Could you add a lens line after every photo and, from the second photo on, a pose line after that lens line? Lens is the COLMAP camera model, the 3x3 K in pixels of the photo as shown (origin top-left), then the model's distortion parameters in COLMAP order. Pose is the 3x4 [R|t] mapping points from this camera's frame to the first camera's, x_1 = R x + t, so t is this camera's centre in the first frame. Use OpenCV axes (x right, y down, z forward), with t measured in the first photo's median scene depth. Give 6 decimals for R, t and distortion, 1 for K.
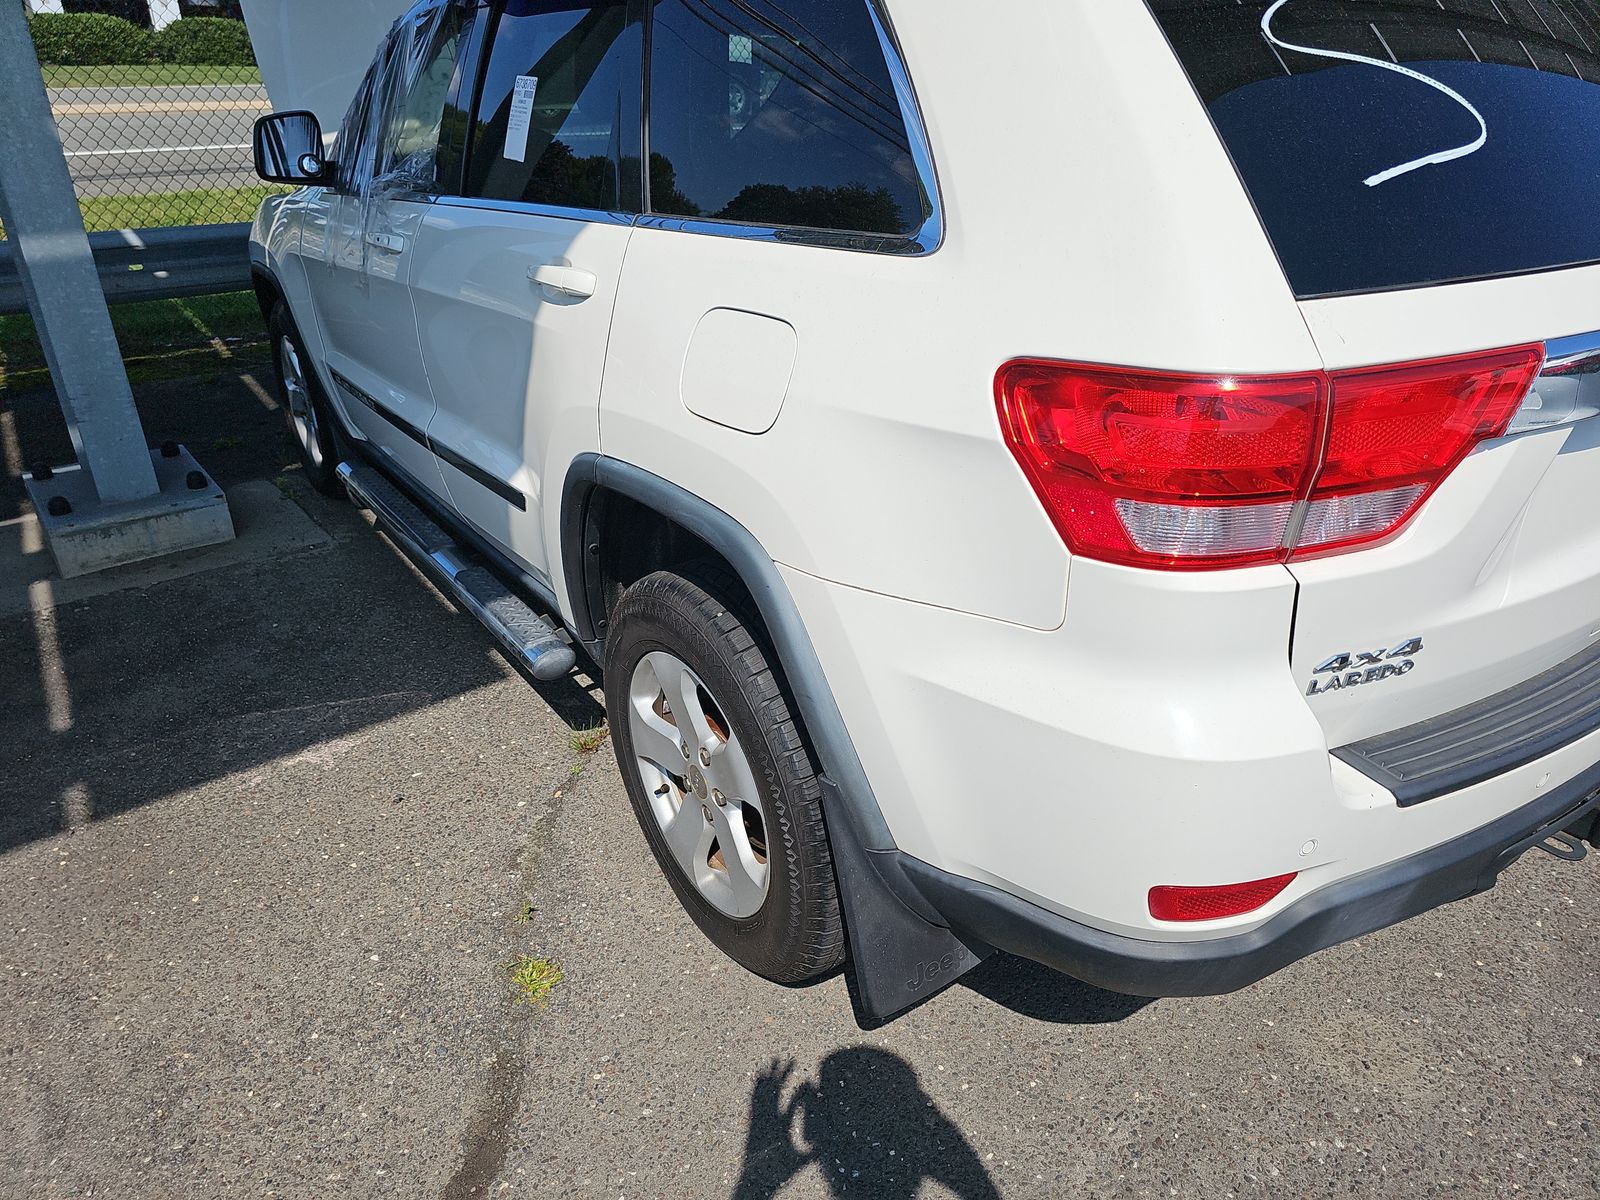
lens RADIAL K [[1064.2, 0, 801.8], [0, 1064.2, 606.6], [0, 0, 1]] dist [0.015131, -0.026913]
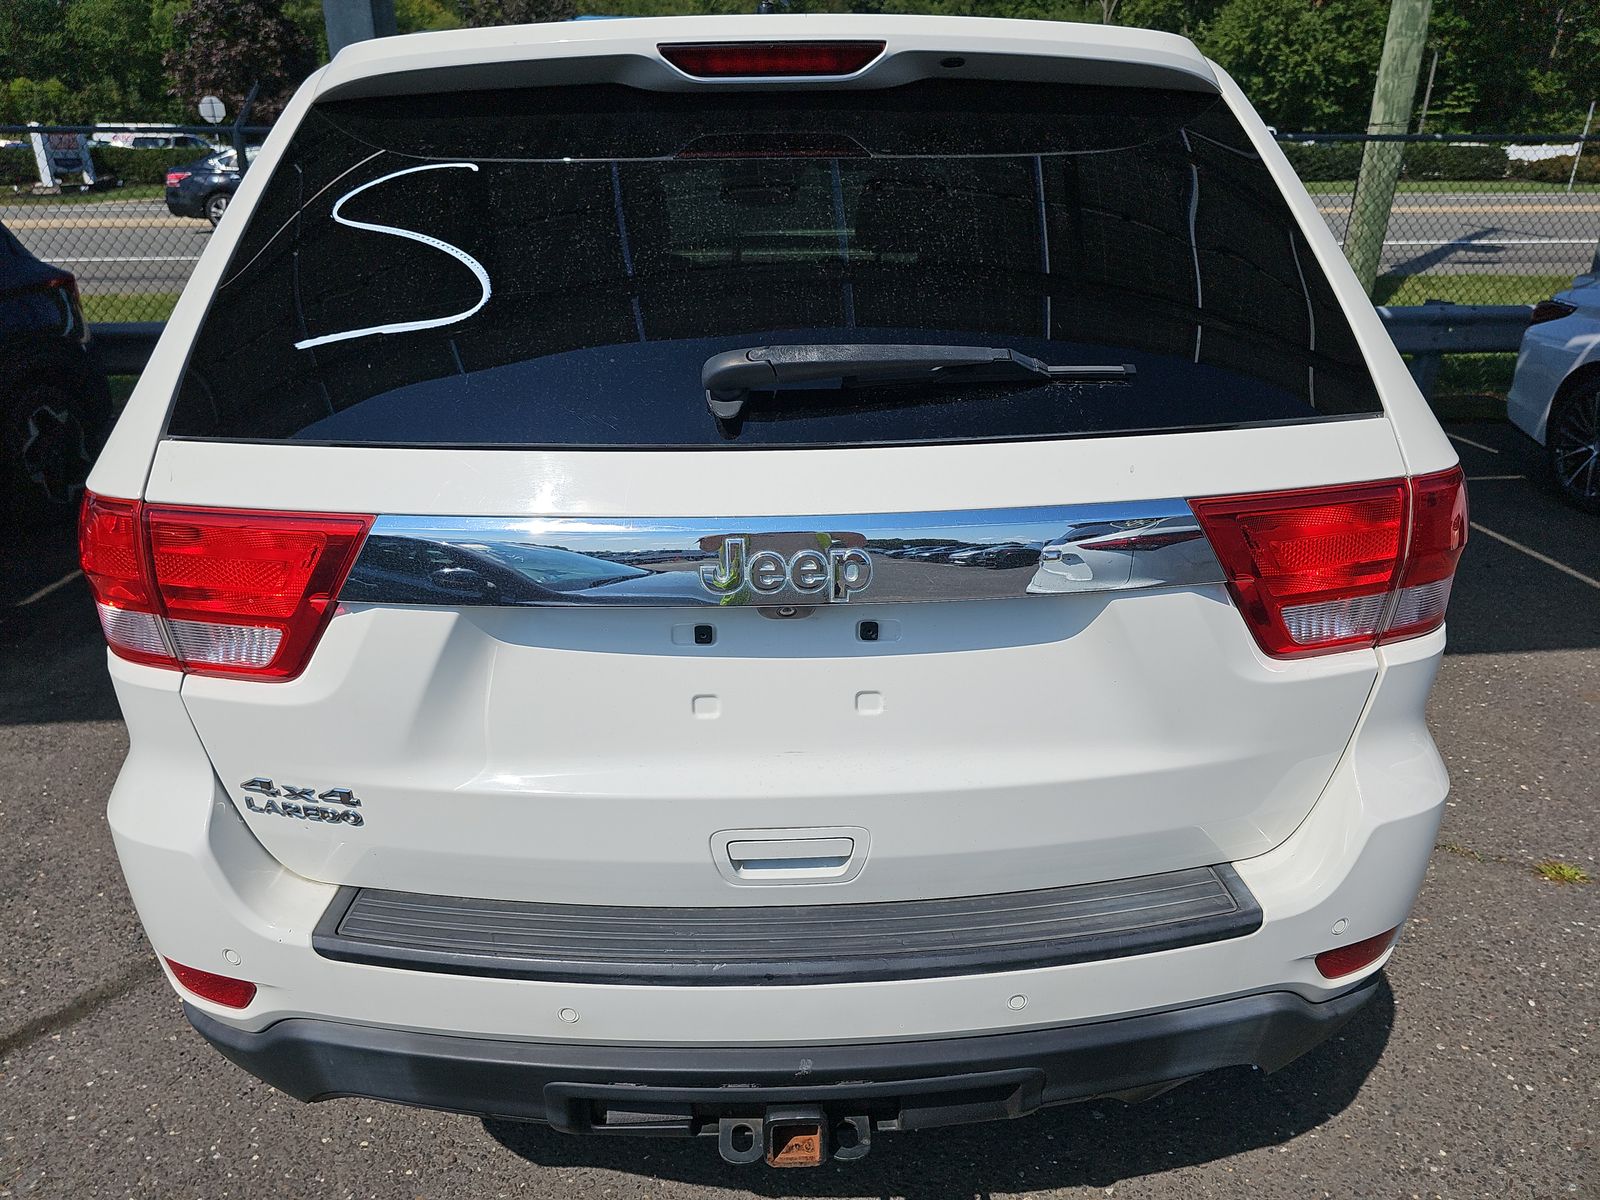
lens RADIAL K [[1064.2, 0, 799.6], [0, 1064.2, 595.5], [0, 0, 1]] dist [0.015131, -0.026913]
pose [[0.837162, 0.198453, -0.509682, 1.436322], [-0.251518, 0.967163, -0.036542, -0.222149], [0.485693, 0.158786, 0.859587, 0.329289]]
